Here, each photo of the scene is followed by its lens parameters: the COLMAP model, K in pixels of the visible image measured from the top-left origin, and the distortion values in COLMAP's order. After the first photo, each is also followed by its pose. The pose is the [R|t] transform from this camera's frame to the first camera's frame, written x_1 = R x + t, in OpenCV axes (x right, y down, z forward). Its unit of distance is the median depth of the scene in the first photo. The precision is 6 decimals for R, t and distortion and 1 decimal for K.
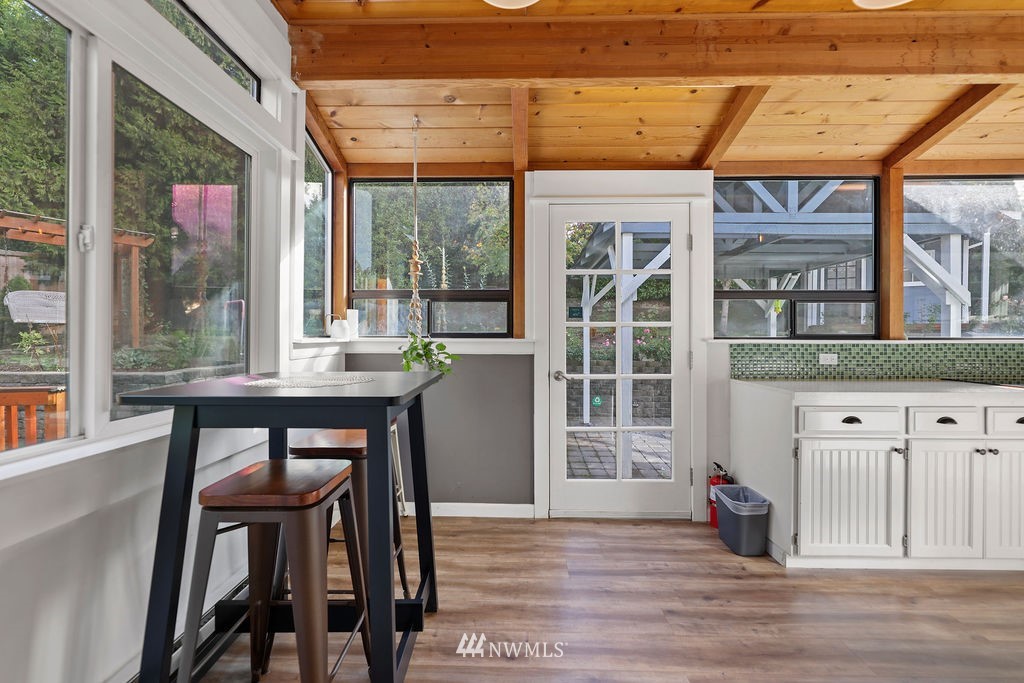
lens RADIAL K [[416.3, 0, 514.5], [0, 416.3, 338.6], [0, 0, 1]] dist [0.000042, -0.002409]
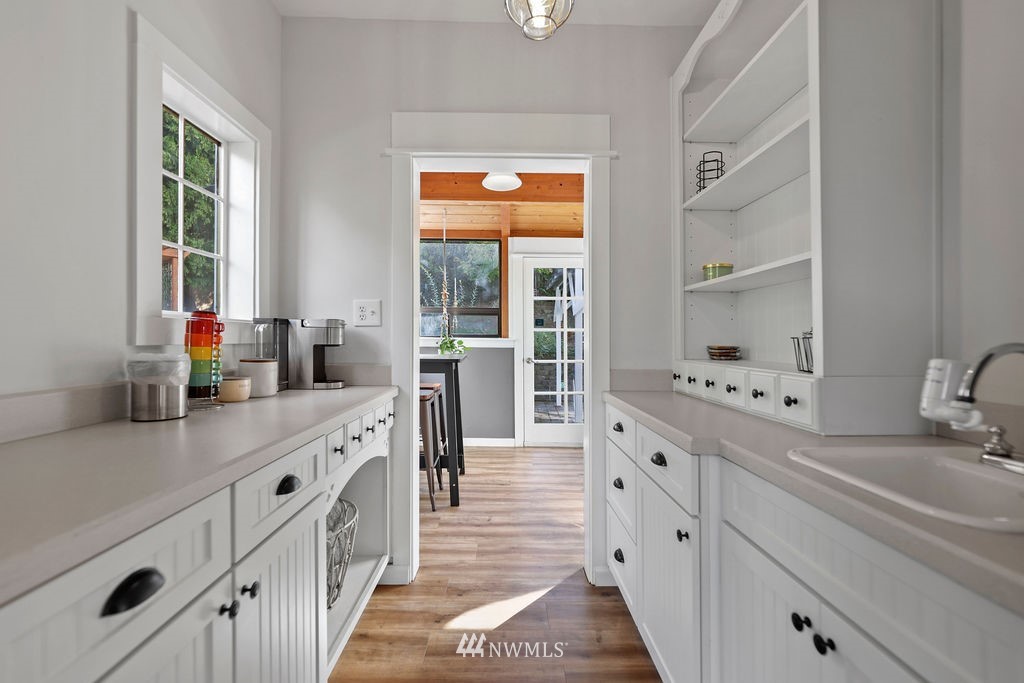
lens RADIAL K [[416.3, 0, 504.6], [0, 416.3, 337.0], [0, 0, 1]] dist [0.000042, -0.002409]
pose [[0.999978, -0.002144, 0.006297, -0.001996], [0.002163, 0.999993, -0.003008, 0.001165], [-0.006290, 0.003021, 0.999976, -0.659158]]
